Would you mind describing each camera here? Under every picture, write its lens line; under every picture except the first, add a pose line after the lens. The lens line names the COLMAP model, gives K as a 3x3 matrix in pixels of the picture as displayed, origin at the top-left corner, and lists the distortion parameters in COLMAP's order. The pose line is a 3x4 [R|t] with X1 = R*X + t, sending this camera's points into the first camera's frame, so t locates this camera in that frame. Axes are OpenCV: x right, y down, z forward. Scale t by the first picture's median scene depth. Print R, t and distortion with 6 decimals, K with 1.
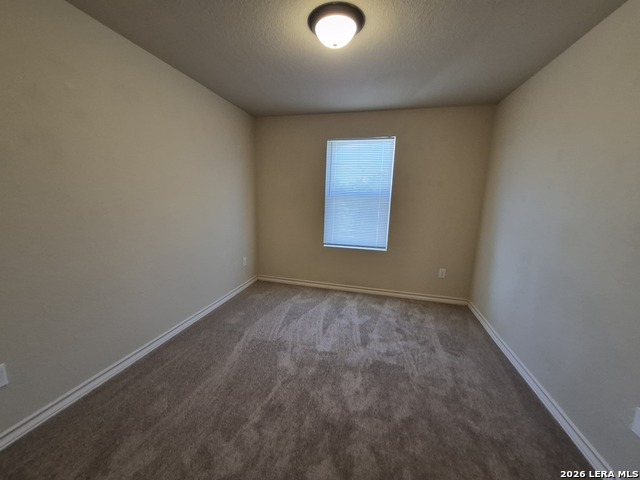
lens RADIAL K [[251.1, 0, 315.4], [0, 251.1, 242.4], [0, 0, 1]] dist [0.006938, -0.000436]
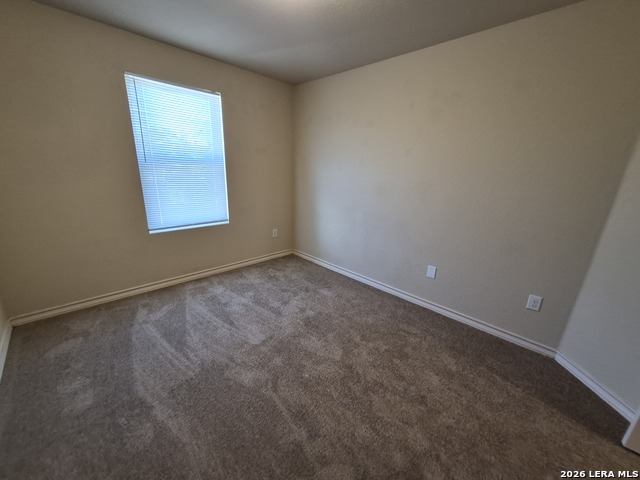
lens RADIAL K [[251.1, 0, 315.4], [0, 251.1, 242.4], [0, 0, 1]] dist [0.006938, -0.000436]
pose [[0.507435, -0.250842, 0.824371, -0.418691], [0.133249, 0.968026, 0.212533, -0.064173], [-0.851325, 0.002001, 0.524635, 0.279735]]
